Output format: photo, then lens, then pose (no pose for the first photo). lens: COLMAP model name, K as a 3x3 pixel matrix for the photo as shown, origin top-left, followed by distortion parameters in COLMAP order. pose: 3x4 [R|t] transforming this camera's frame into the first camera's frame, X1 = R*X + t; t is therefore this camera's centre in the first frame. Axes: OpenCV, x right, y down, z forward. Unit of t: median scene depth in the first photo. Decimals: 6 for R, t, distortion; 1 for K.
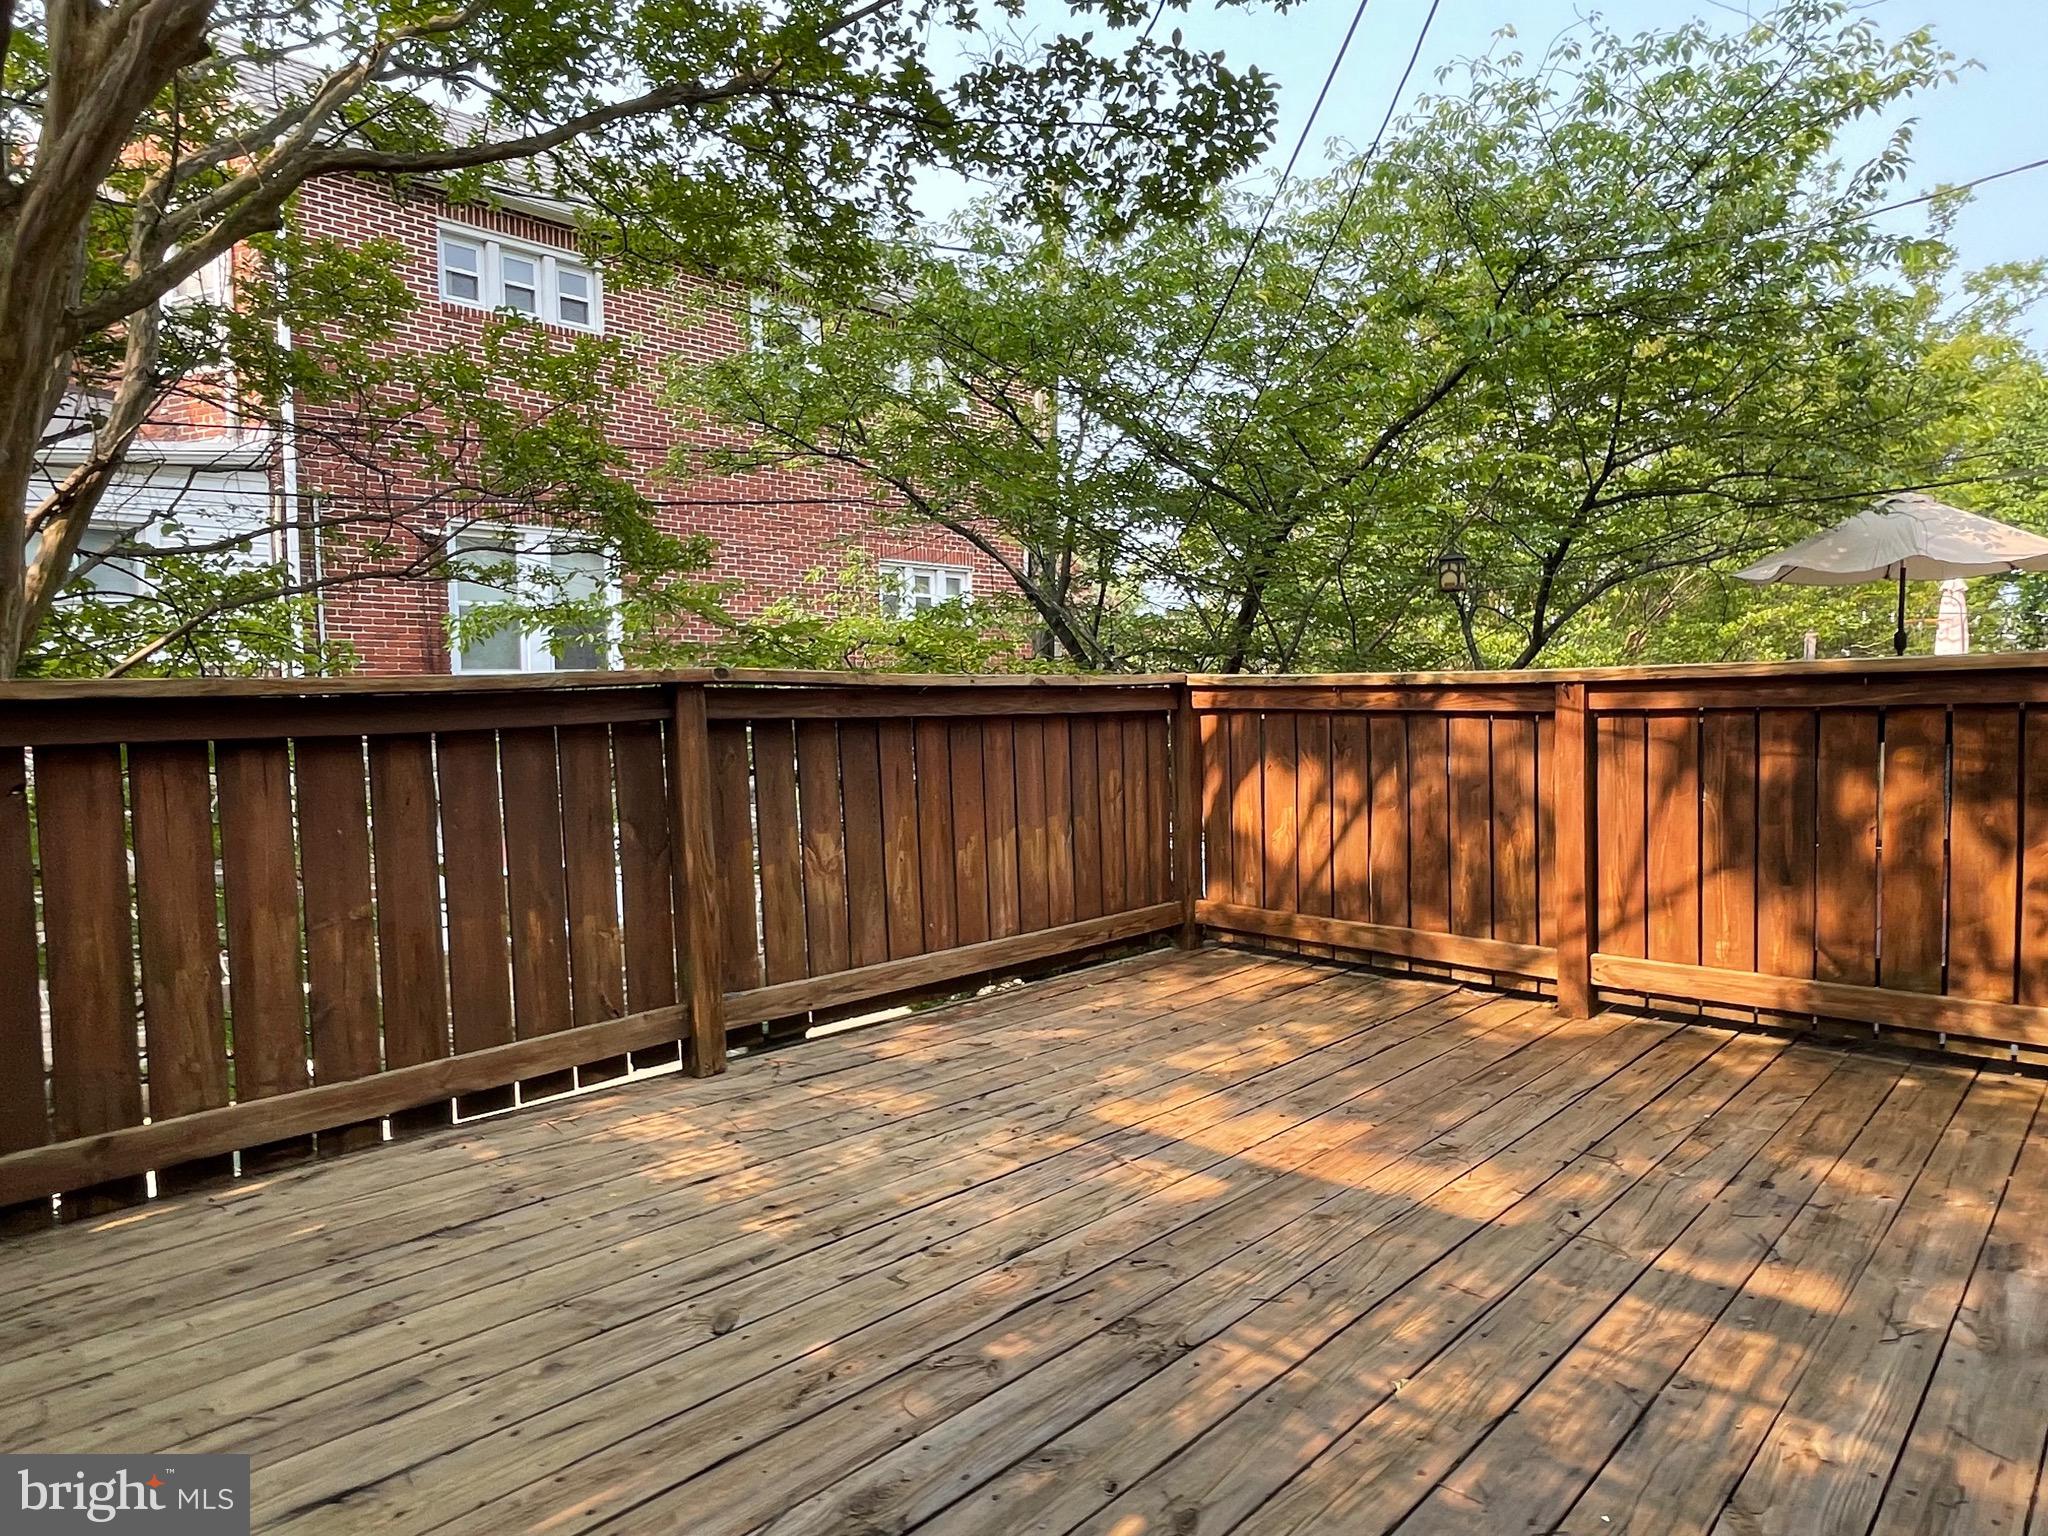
lens RADIAL K [[1241.5, 0, 1024.0], [0, 1241.5, 768.0], [0, 0, 1]] dist [0.000845, -0.000048]
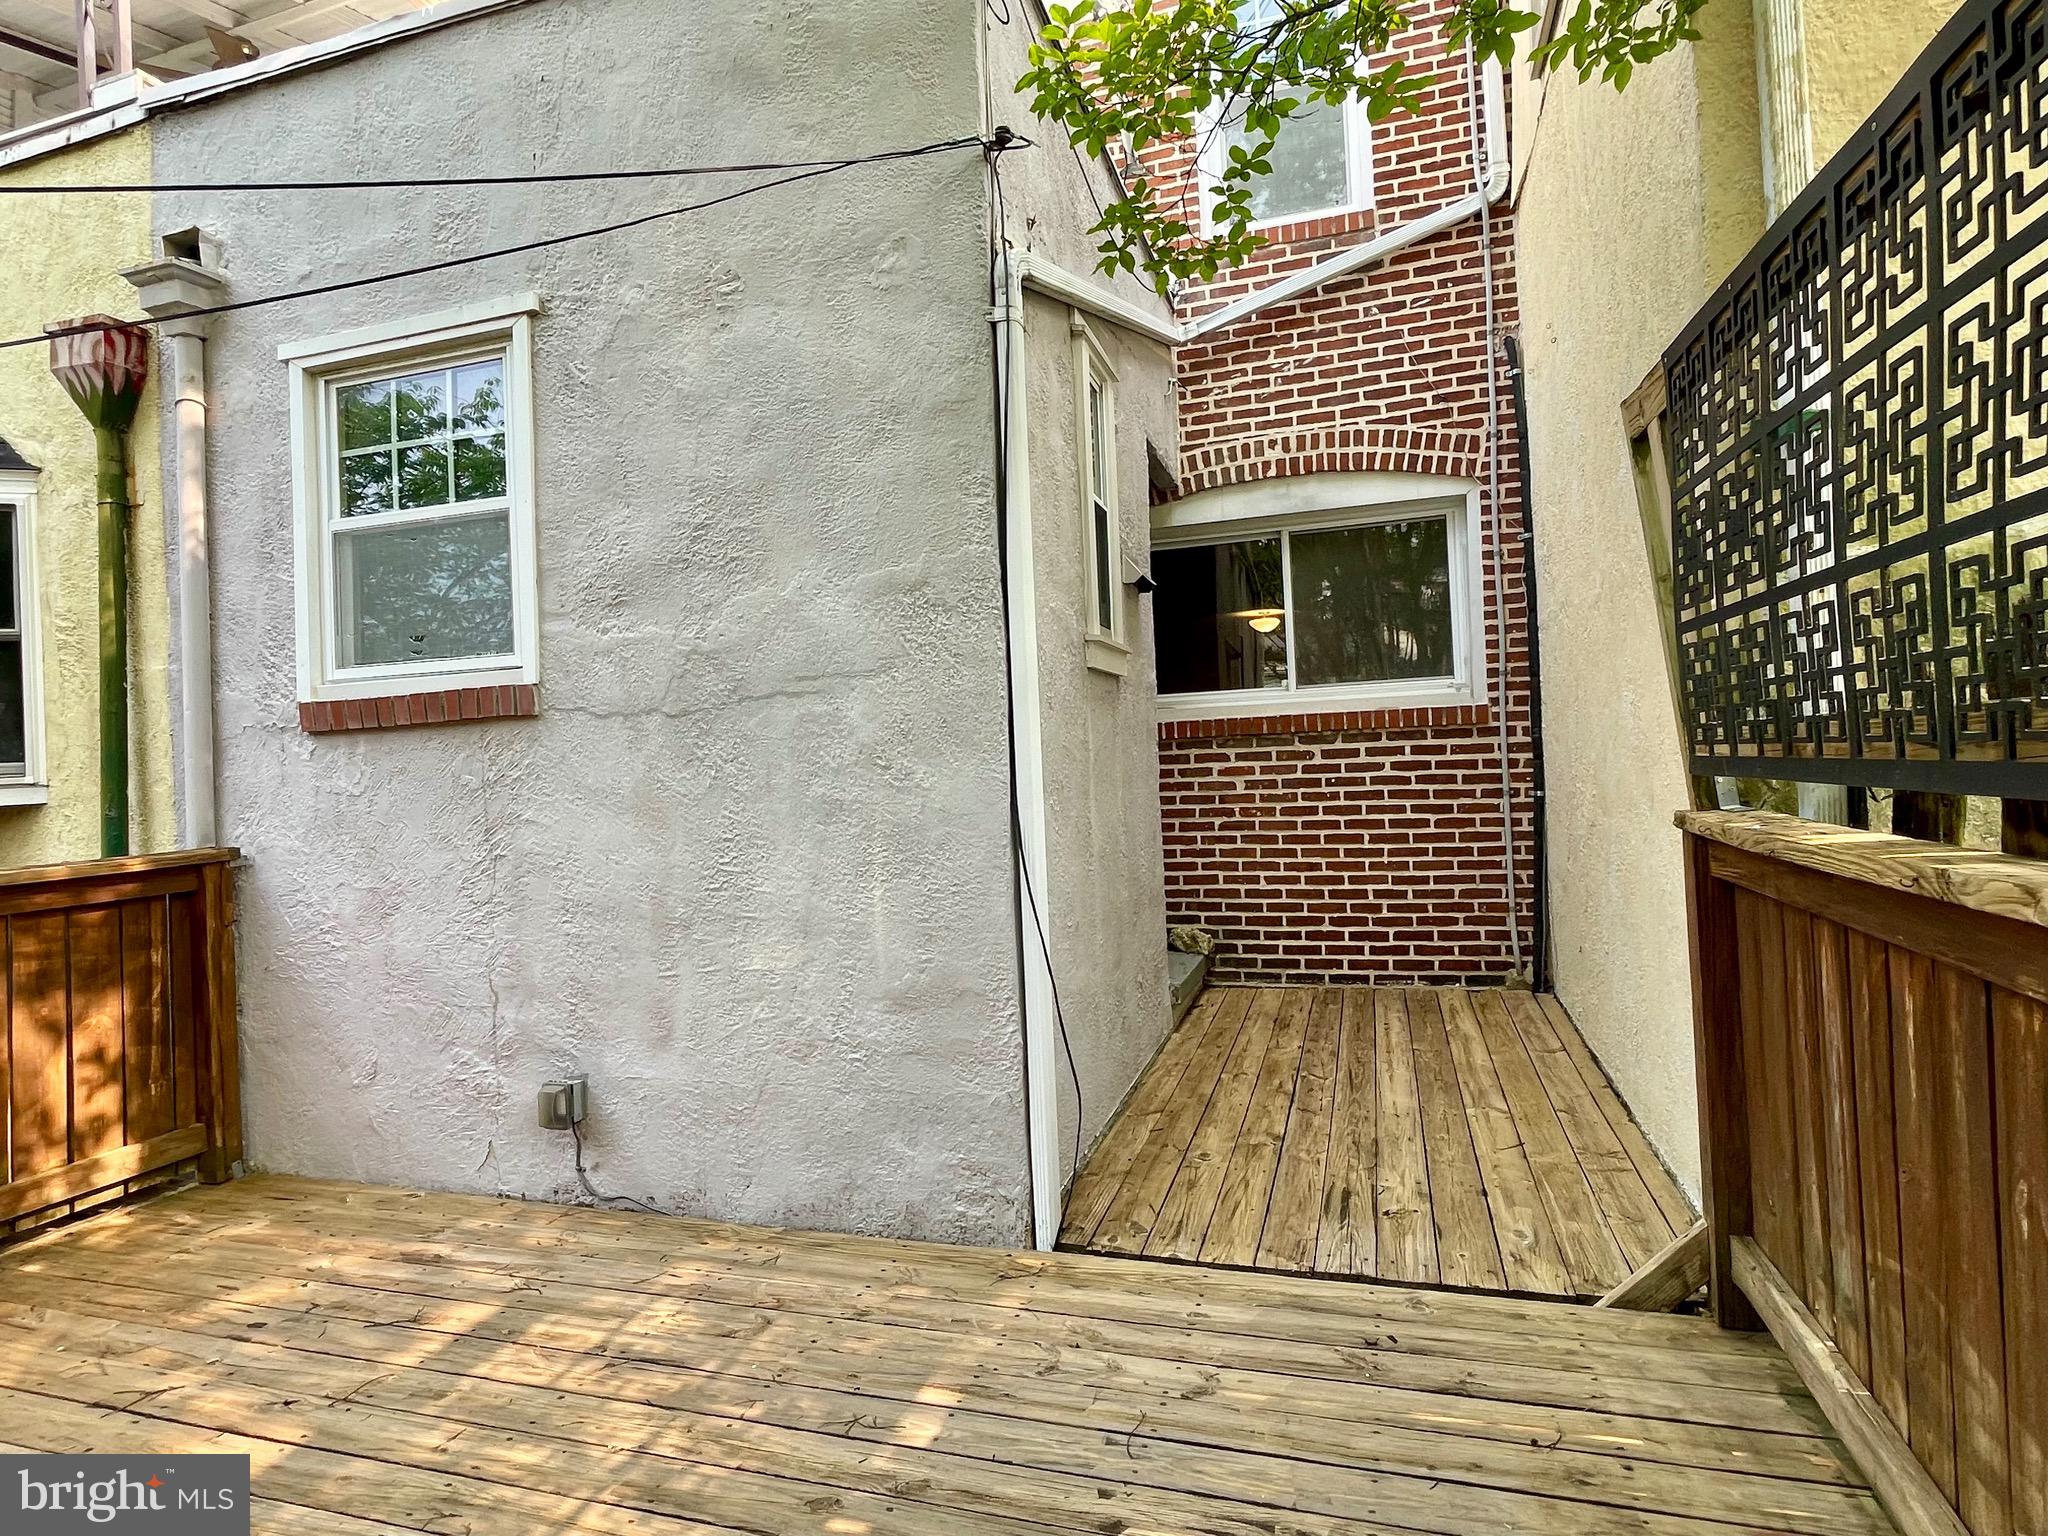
lens RADIAL K [[1105.2, 0, 1024.0], [0, 1105.2, 768.0], [0, 0, 1]] dist [0.000579, 0.000725]
pose [[-0.437986, 0.032302, 0.898401, -0.791101], [0.097805, 0.995134, 0.011902, -0.153514], [-0.893646, 0.093081, -0.439014, 0.889130]]
